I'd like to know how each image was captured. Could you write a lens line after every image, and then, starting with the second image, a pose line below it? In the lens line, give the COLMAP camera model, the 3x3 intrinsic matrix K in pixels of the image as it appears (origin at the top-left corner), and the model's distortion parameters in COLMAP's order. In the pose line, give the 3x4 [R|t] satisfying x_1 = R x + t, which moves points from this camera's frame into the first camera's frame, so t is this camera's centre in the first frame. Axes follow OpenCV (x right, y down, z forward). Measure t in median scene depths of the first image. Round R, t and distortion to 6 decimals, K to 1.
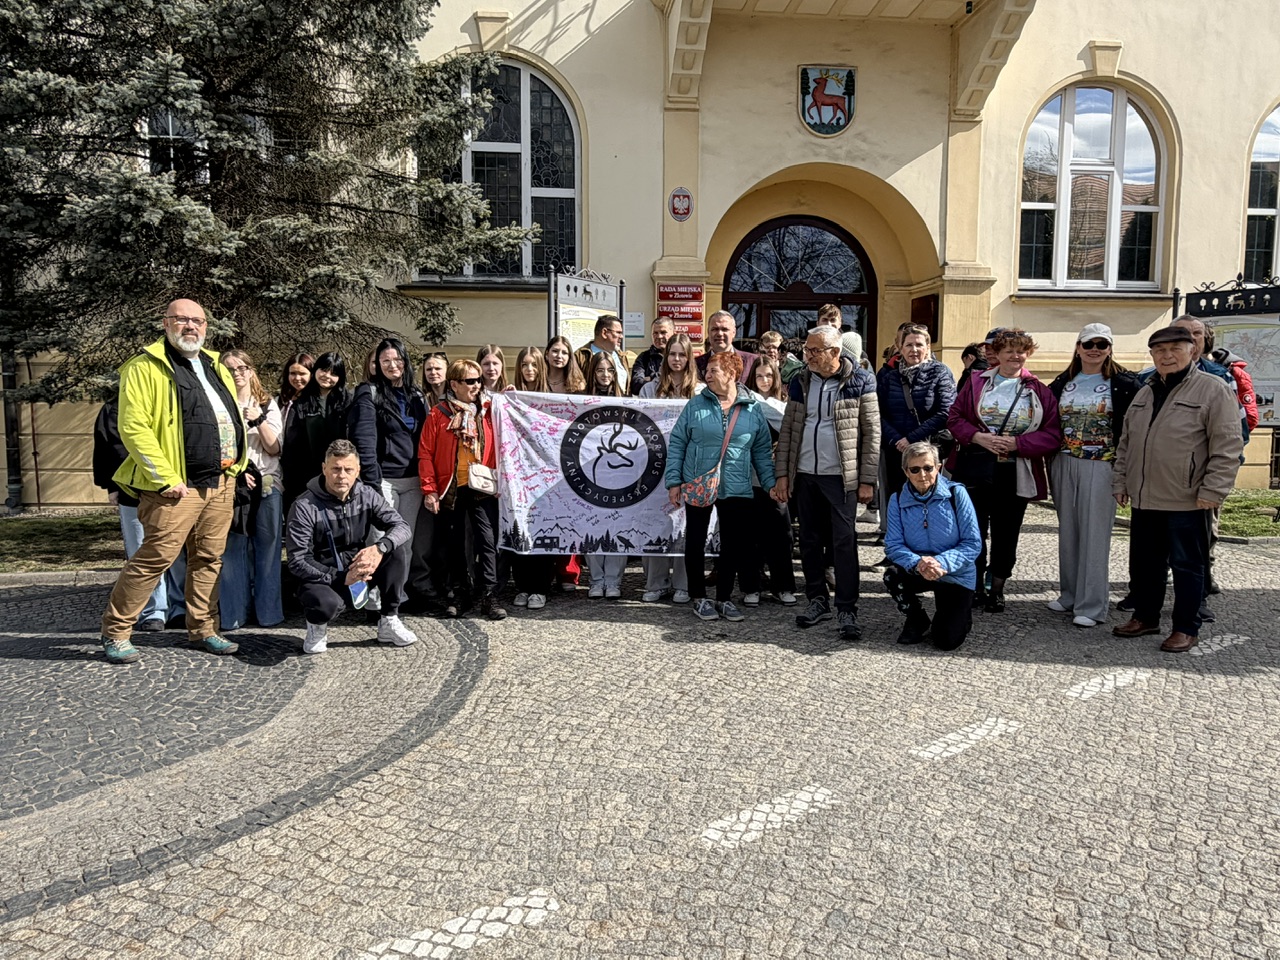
lens RADIAL K [[857.4, 0, 640.0], [0, 857.4, 480.0], [0, 0, 1]] dist [0.000932, 0.002660]
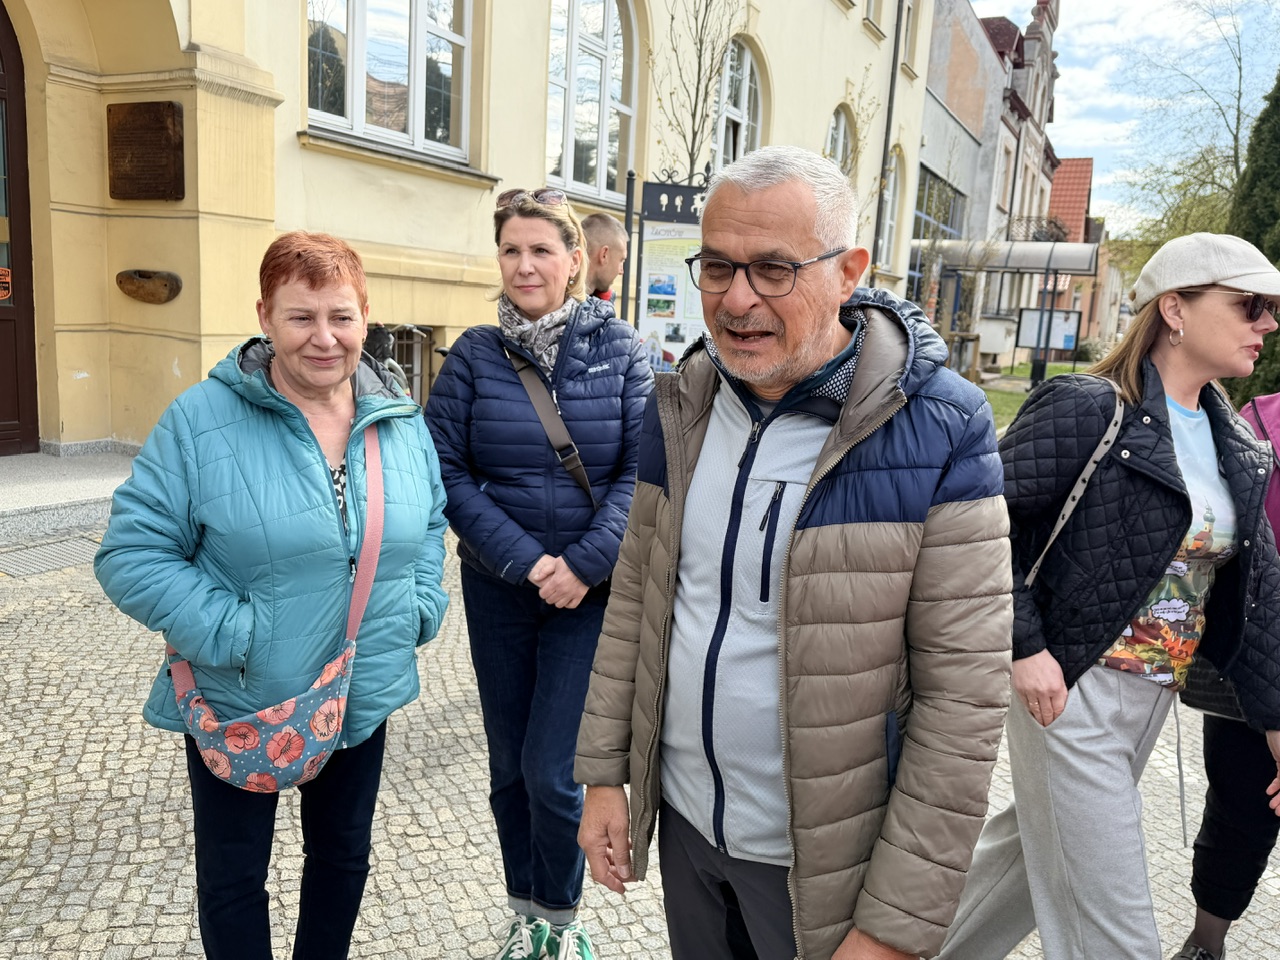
lens RADIAL K [[973.7, 0, 638.8], [0, 973.7, 475.5], [0, 0, 1]] dist [-0.006757, -0.006607]
pose [[0.564911, -0.110255, 0.817752, 0.003149], [0.010420, 0.991907, 0.126537, -0.068663], [-0.825086, -0.062961, 0.561488, 0.441882]]
